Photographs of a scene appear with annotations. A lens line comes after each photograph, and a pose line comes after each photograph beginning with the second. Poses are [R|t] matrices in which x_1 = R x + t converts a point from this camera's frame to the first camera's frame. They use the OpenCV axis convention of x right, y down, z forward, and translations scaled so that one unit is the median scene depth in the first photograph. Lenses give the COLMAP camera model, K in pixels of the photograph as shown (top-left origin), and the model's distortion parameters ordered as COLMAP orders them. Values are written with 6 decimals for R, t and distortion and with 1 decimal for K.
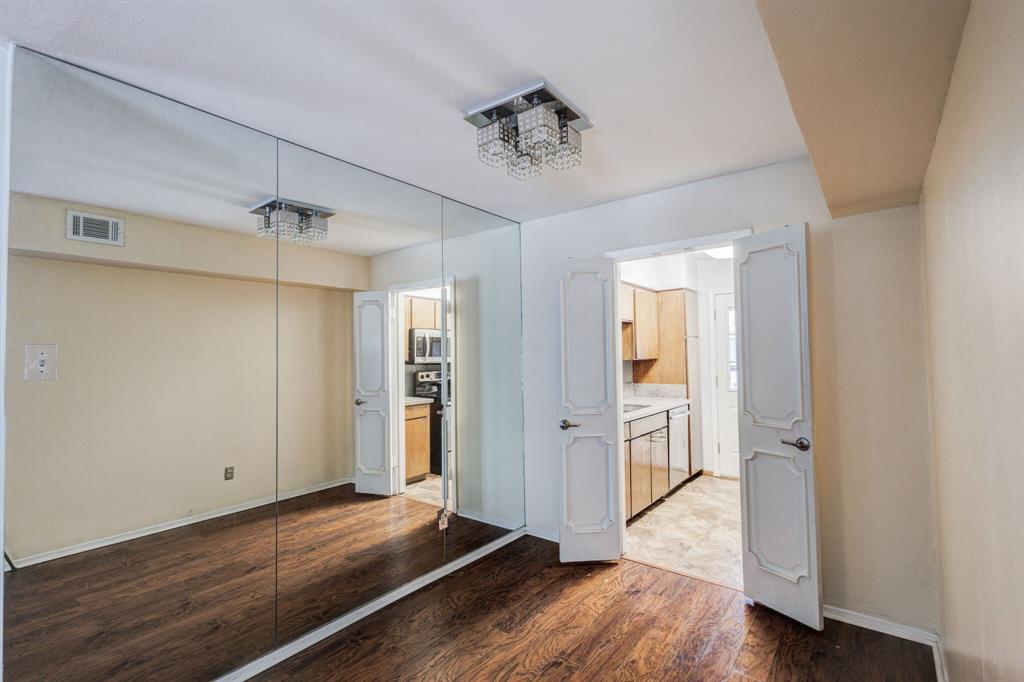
lens RADIAL K [[468.6, 0, 512.9], [0, 468.6, 342.1], [0, 0, 1]] dist [0.010491, 0.000104]
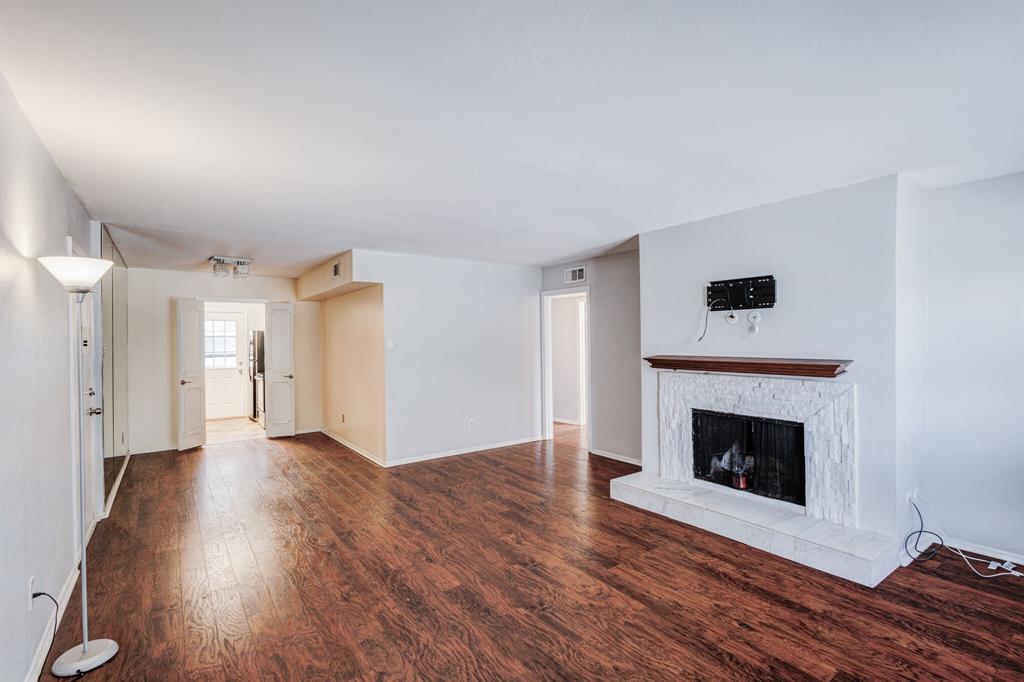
lens RADIAL K [[468.6, 0, 512.9], [0, 468.6, 342.1], [0, 0, 1]] dist [0.010491, 0.000104]
pose [[0.273871, 0.010396, 0.961710, -1.121267], [-0.017271, 0.999833, -0.005890, -0.005383], [-0.961611, -0.014997, 0.274005, -0.700186]]
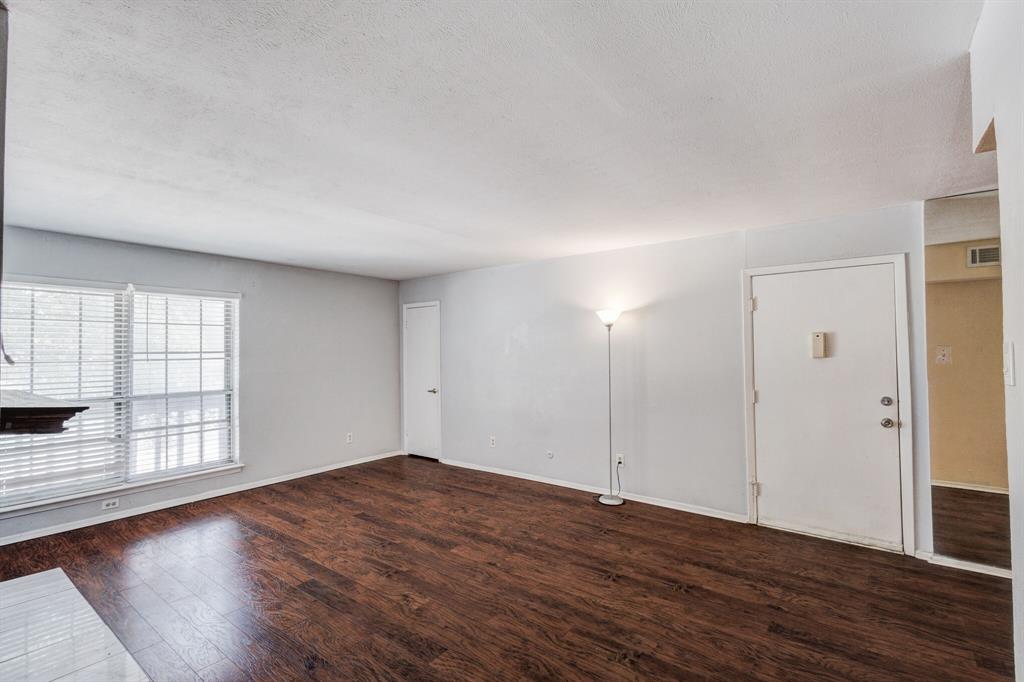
lens RADIAL K [[468.6, 0, 512.9], [0, 468.6, 342.1], [0, 0, 1]] dist [0.010491, 0.000104]
pose [[0.009609, -0.002484, -0.999951, 0.386235], [0.031958, 0.999487, -0.002176, -0.024172], [0.999443, -0.031936, 0.009683, -0.323065]]
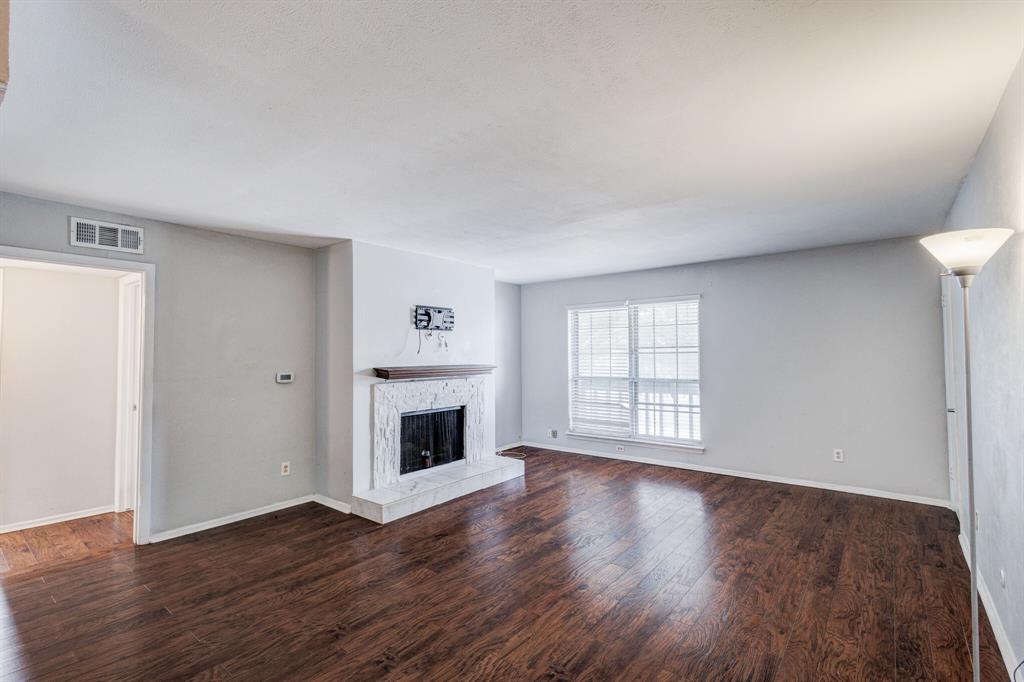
lens RADIAL K [[468.6, 0, 512.9], [0, 468.6, 342.1], [0, 0, 1]] dist [0.010491, 0.000104]
pose [[-0.999485, 0.028391, 0.014924, -0.329527], [0.027626, 0.998406, -0.049211, 0.015198], [-0.016297, -0.048773, -0.998677, 0.361135]]
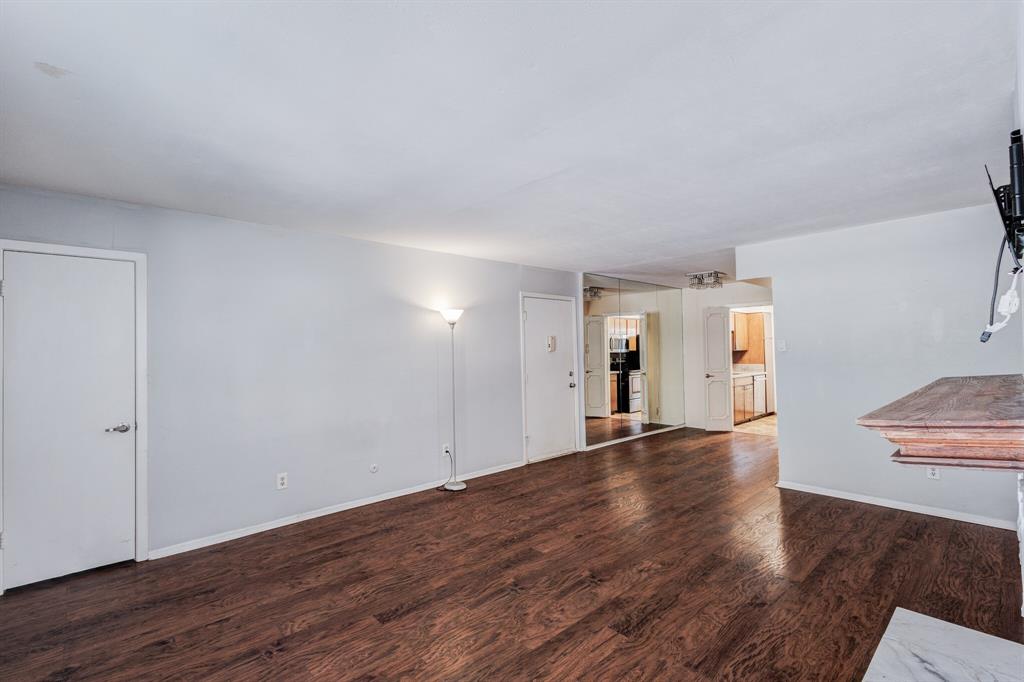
lens RADIAL K [[468.6, 0, 512.9], [0, 468.6, 342.1], [0, 0, 1]] dist [0.010491, 0.000104]
pose [[0.987006, -0.001338, -0.160677, -0.393578], [0.003084, 0.999939, 0.010620, -0.024077], [0.160653, -0.010977, 0.986950, -1.248562]]
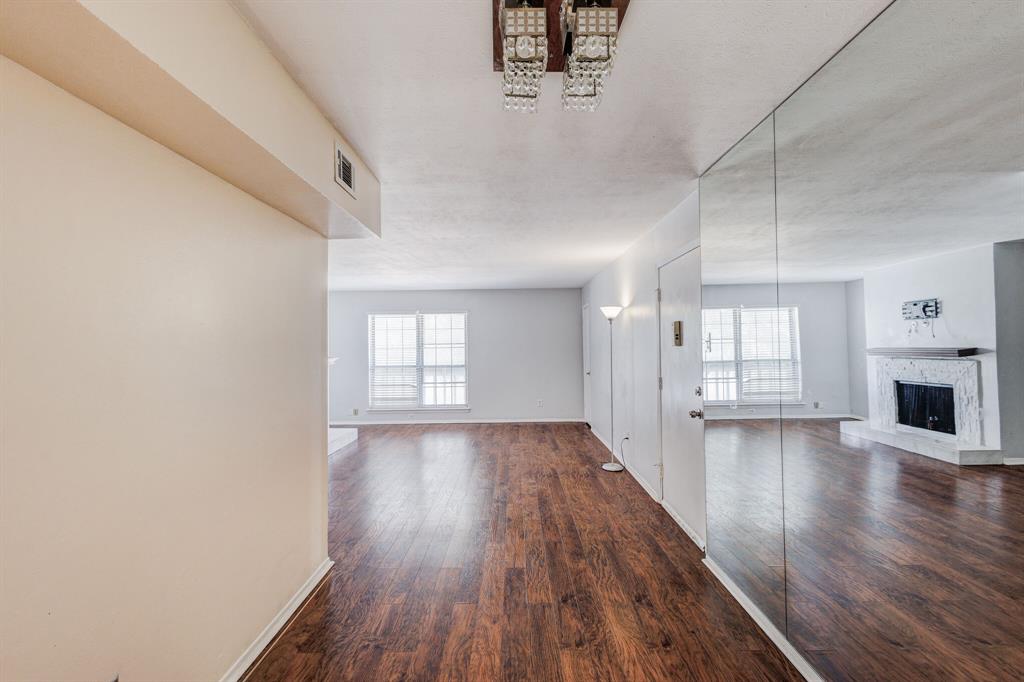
lens RADIAL K [[468.6, 0, 512.9], [0, 468.6, 342.1], [0, 0, 1]] dist [0.010491, 0.000104]
pose [[-0.791665, 0.023111, -0.610518, 0.288713], [0.043102, 0.998907, -0.018078, 0.017727], [0.609433, -0.040626, -0.791796, 0.799512]]
